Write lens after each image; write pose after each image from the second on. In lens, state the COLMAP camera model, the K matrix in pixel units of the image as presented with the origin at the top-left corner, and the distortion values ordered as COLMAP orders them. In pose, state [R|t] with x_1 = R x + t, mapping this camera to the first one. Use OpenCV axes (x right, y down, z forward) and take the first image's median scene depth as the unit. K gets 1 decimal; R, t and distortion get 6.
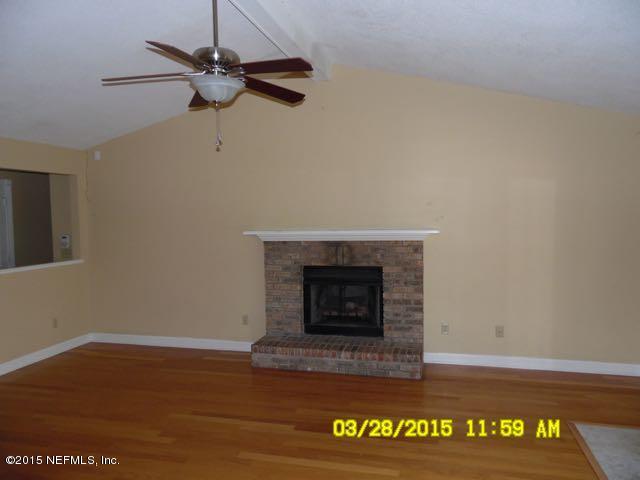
lens RADIAL K [[479.6, 0, 317.9], [0, 479.6, 237.9], [0, 0, 1]] dist [0.008700, 0.005875]
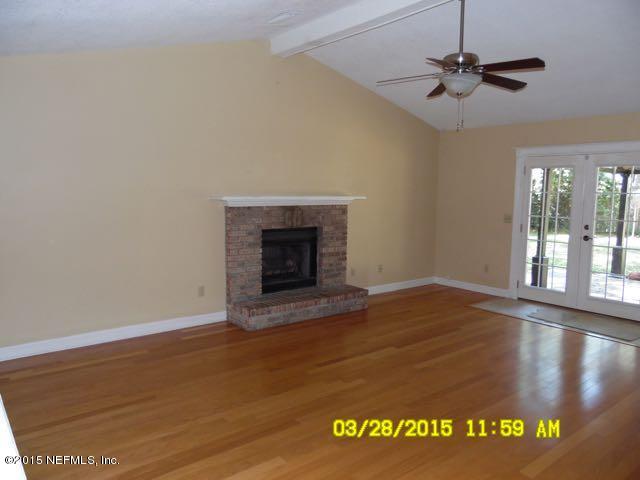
lens RADIAL K [[479.6, 0, 317.1], [0, 479.6, 241.1], [0, 0, 1]] dist [0.008700, 0.005875]
pose [[0.597937, -0.064226, 0.798966, -0.840276], [0.016881, 0.997573, 0.067557, 0.014588], [-0.801366, -0.026908, 0.597569, 0.290069]]
